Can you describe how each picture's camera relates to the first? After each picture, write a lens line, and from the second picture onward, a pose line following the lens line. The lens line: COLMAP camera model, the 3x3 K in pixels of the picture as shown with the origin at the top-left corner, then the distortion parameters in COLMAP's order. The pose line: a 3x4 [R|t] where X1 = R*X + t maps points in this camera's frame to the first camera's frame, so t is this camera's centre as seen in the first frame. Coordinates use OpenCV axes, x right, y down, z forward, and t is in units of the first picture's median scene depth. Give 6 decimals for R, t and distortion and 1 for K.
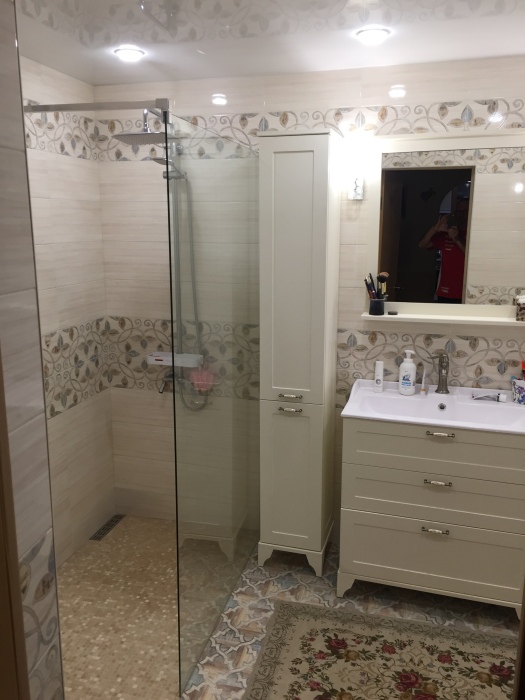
lens RADIAL K [[601.9, 0, 262.1], [0, 601.9, 349.4], [0, 0, 1]] dist [0.048814, -0.032480]
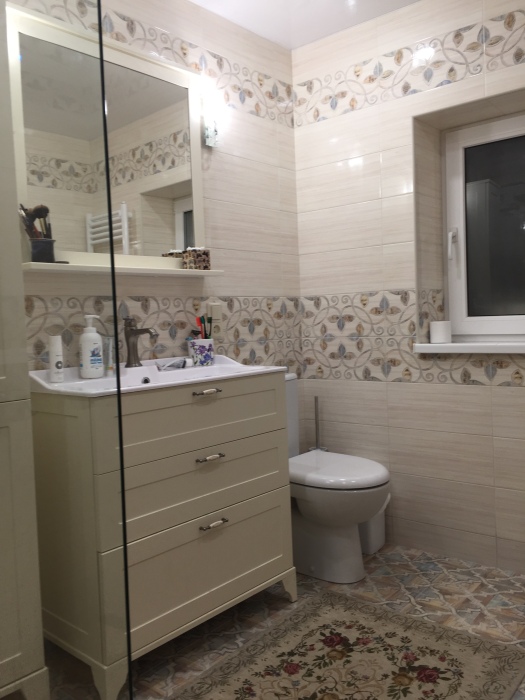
lens RADIAL K [[601.9, 0, 258.2], [0, 601.9, 348.7], [0, 0, 1]] dist [0.048814, -0.032480]
pose [[0.426269, -0.058004, 0.902735, -0.359259], [0.227571, 0.972723, -0.044958, 0.130991], [-0.875503, 0.224601, 0.427842, 0.576468]]
